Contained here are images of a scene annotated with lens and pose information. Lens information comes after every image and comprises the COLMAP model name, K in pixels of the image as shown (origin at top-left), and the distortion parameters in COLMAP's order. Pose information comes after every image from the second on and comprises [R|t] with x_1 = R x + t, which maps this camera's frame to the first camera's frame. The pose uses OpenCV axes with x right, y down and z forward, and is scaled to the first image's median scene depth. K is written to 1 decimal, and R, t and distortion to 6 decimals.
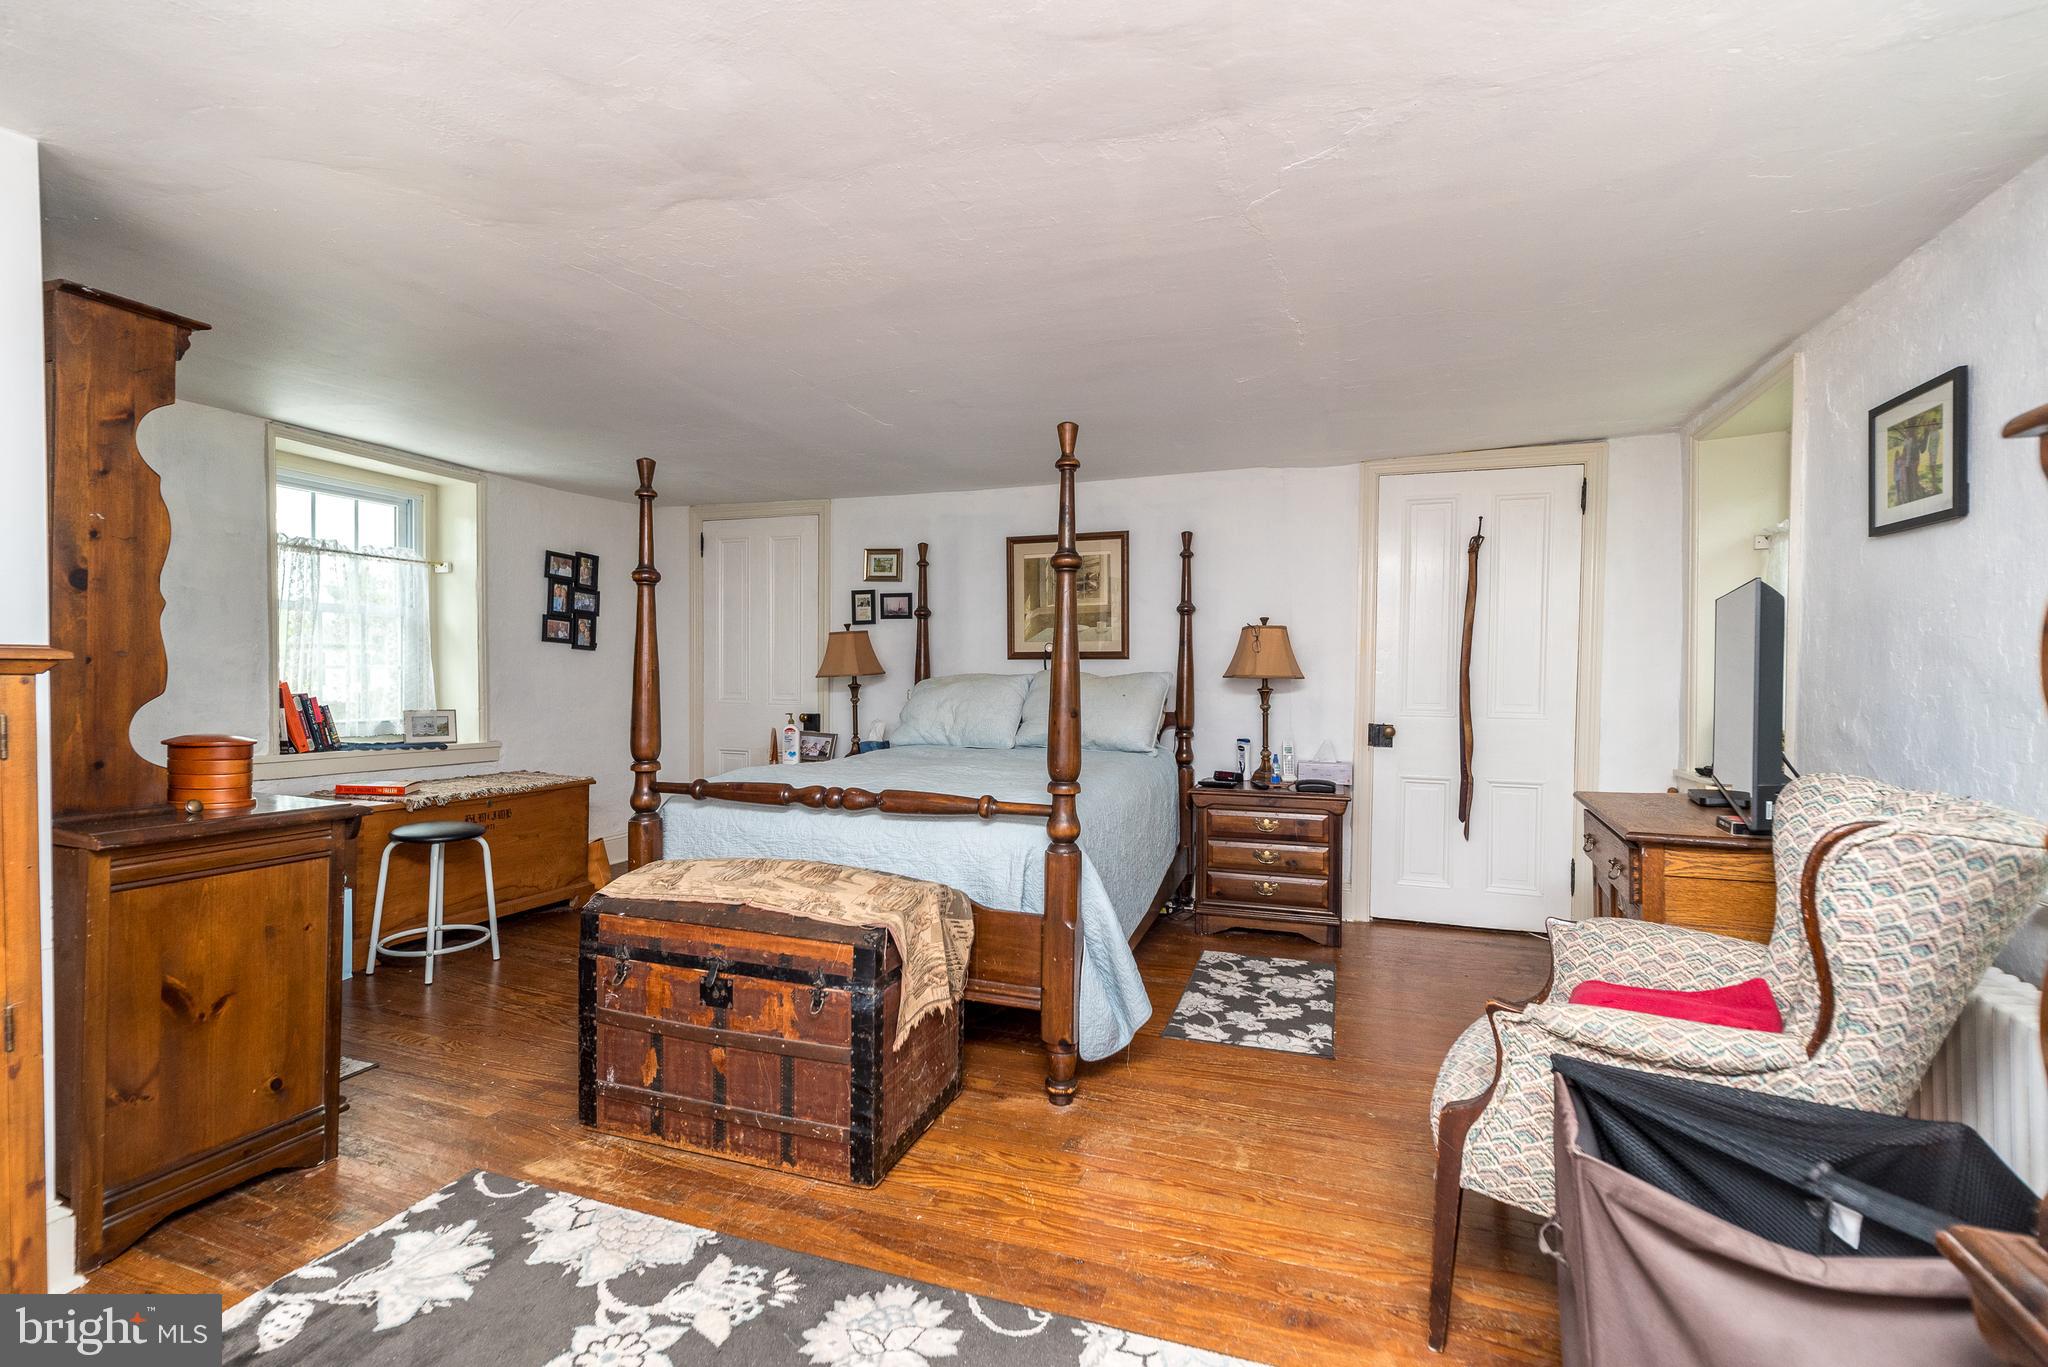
lens RADIAL K [[913.6, 0, 1020.8], [0, 913.6, 687.5], [0, 0, 1]] dist [0.007094, -0.000186]
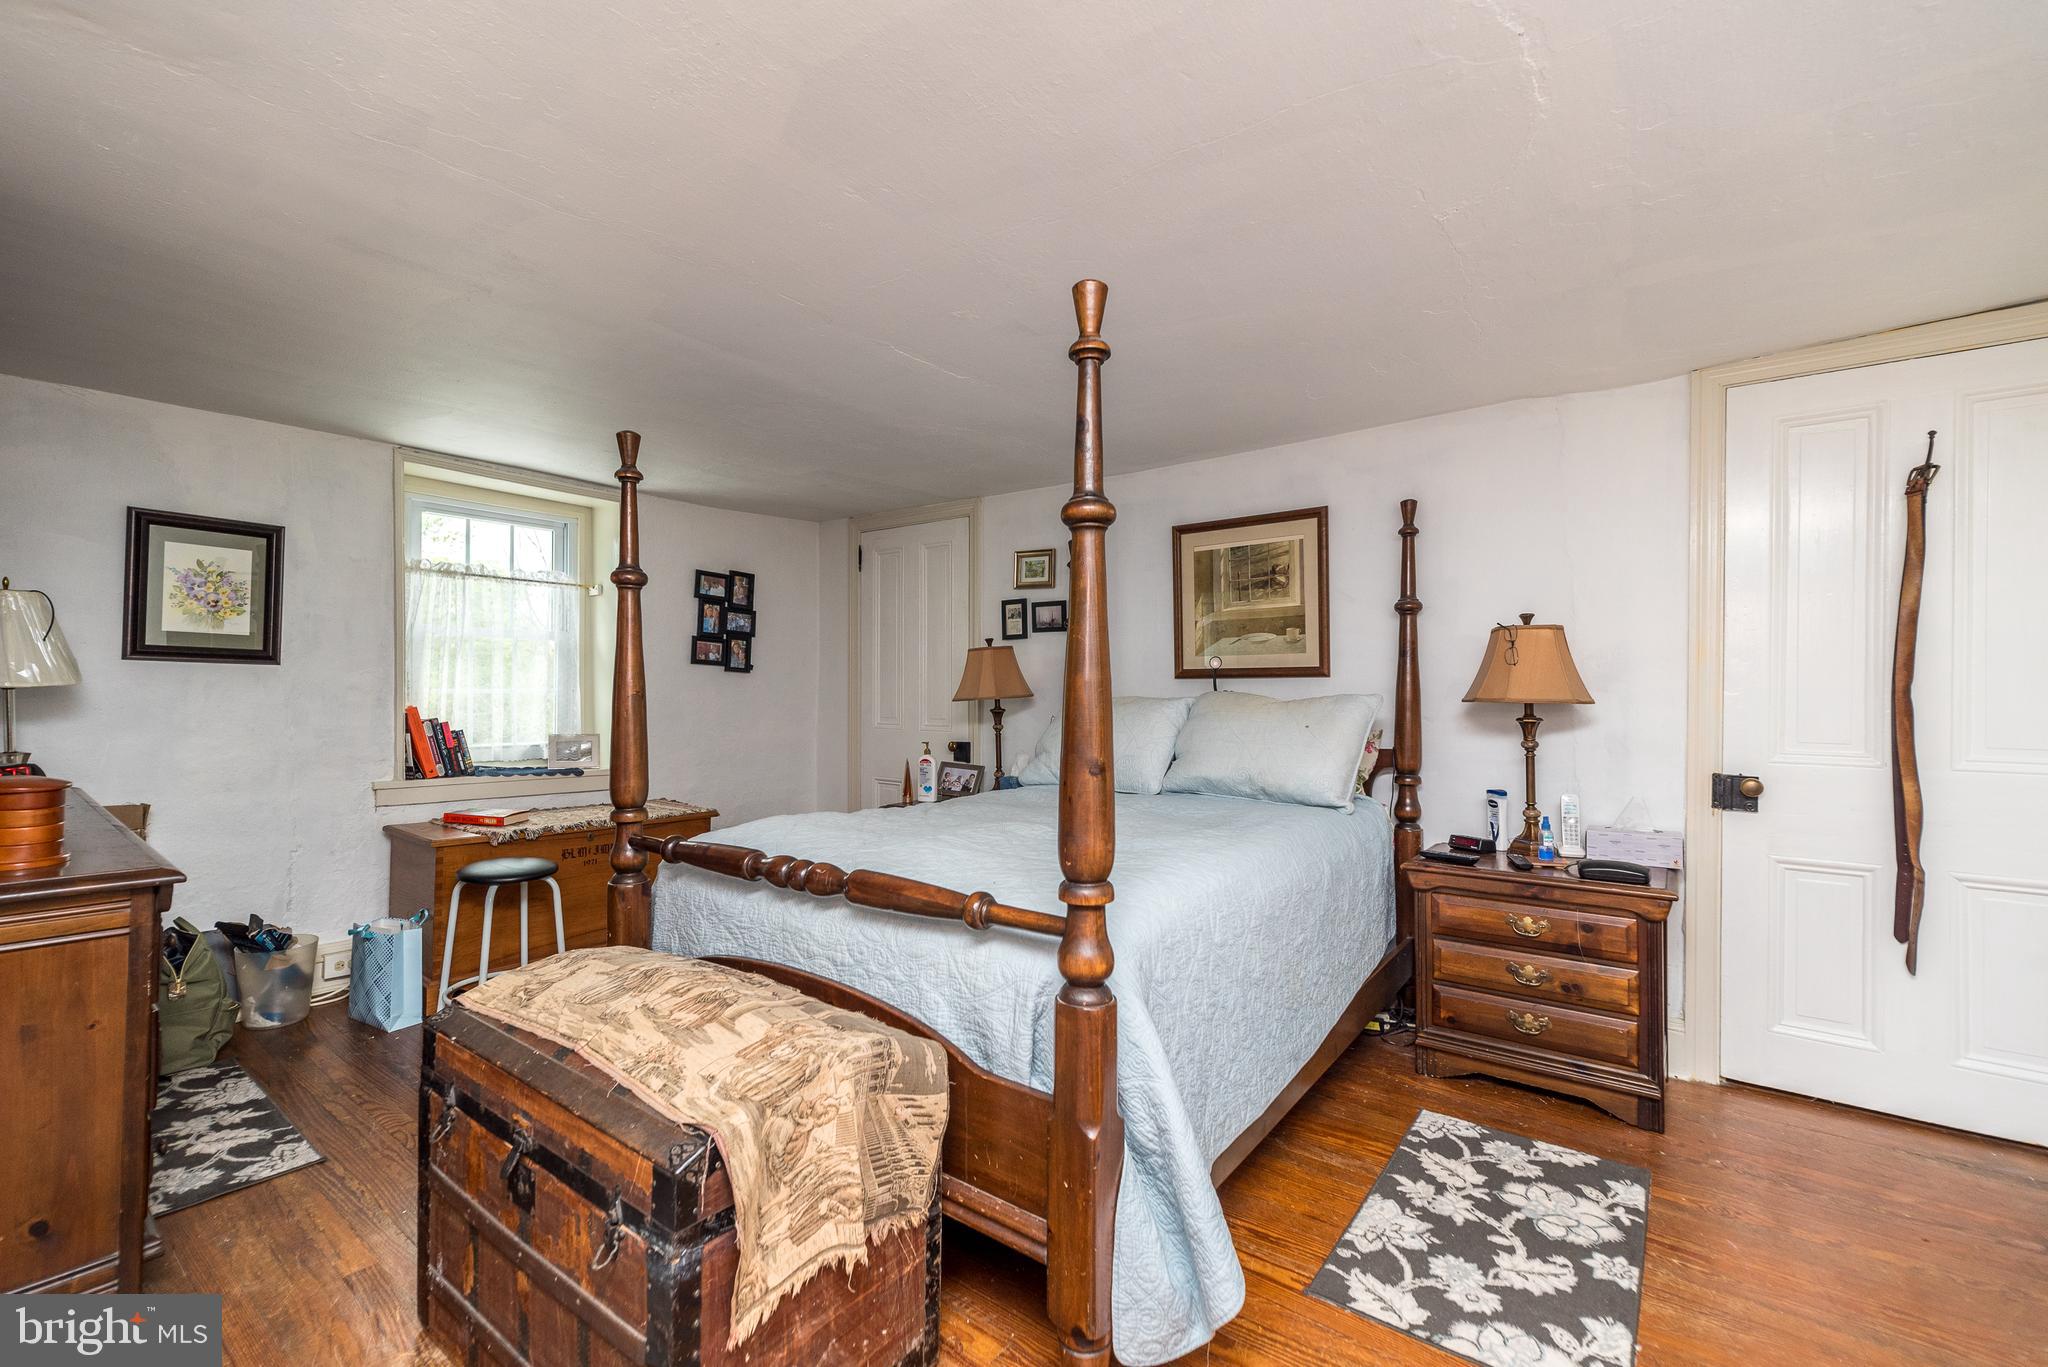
lens RADIAL K [[876.4, 0, 1028.4], [0, 876.4, 687.6], [0, 0, 1]] dist [0.008128, 0.000048]
pose [[0.952828, -0.004829, -0.303473, 0.118767], [-0.002064, 0.999747, -0.022388, -0.006567], [0.303504, 0.021959, 0.952577, 0.282254]]
